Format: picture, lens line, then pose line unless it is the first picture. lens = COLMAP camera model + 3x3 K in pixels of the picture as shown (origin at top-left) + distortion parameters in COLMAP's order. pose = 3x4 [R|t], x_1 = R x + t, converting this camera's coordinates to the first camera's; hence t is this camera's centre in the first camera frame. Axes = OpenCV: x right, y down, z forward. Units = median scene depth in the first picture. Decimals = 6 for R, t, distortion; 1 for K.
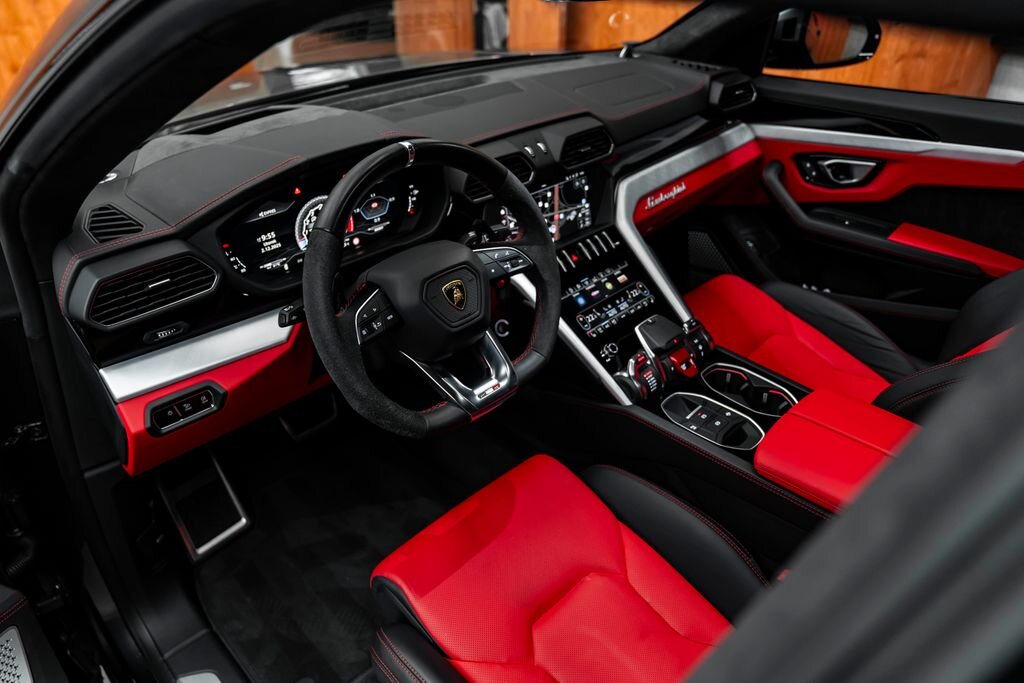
lens RADIAL K [[699.2, 0, 512.3], [0, 699.2, 341.5], [0, 0, 1]] dist [-0.030903, 0.019293]
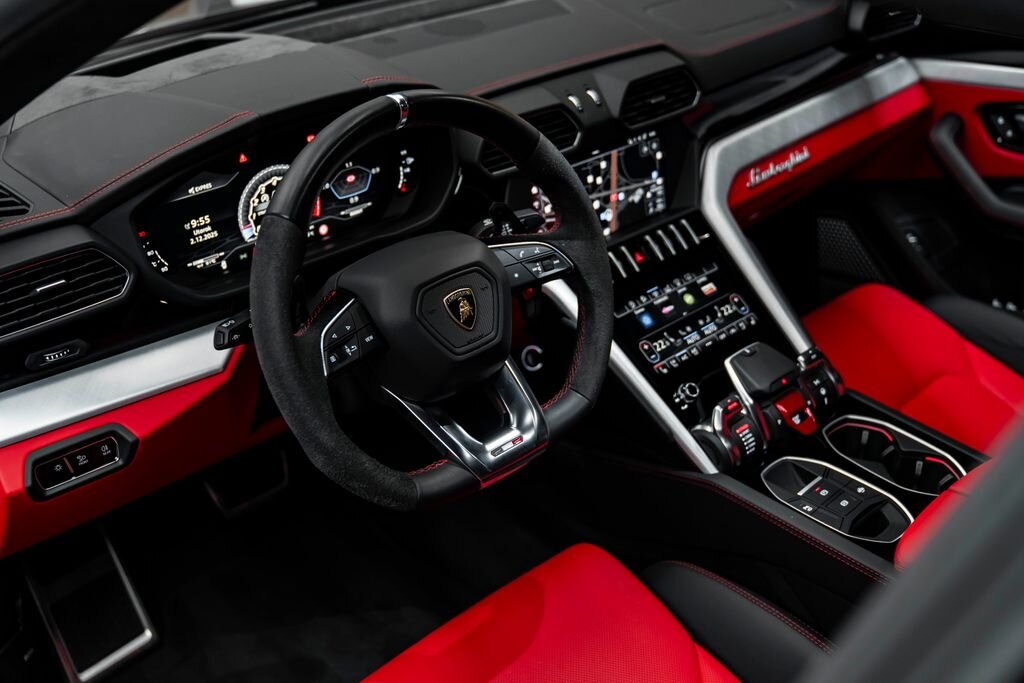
lens RADIAL K [[1089.9, 0, 511.2], [0, 1089.9, 345.9], [0, 0, 1]] dist [0.009331, 0.000000]
pose [[0.998902, 0.017423, -0.043492, 0.012896], [-0.018850, 0.999289, -0.032640, 0.004576], [0.042892, 0.033424, 0.998520, -0.074832]]
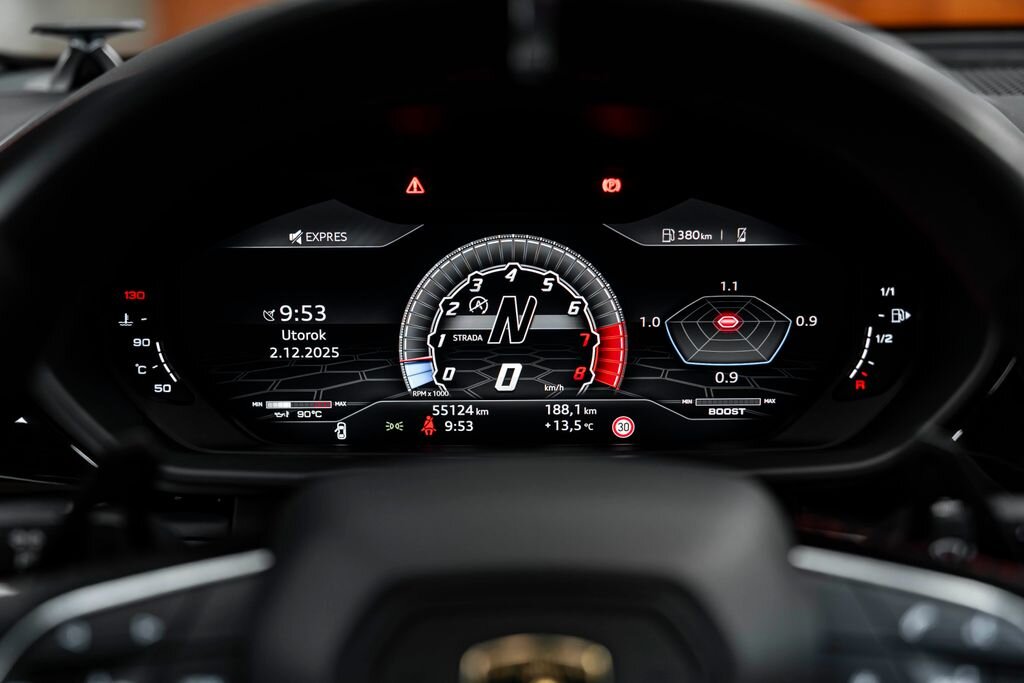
lens RADIAL K [[1531.3, 0, 516.9], [0, 1531.3, 342.0], [0, 0, 1]] dist [0.032922, 0.000000]
pose [[0.718167, 0.210292, -0.663335, 0.133490], [-0.376398, 0.919152, -0.116120, -0.082236], [0.585287, 0.333071, 0.739258, 0.479069]]
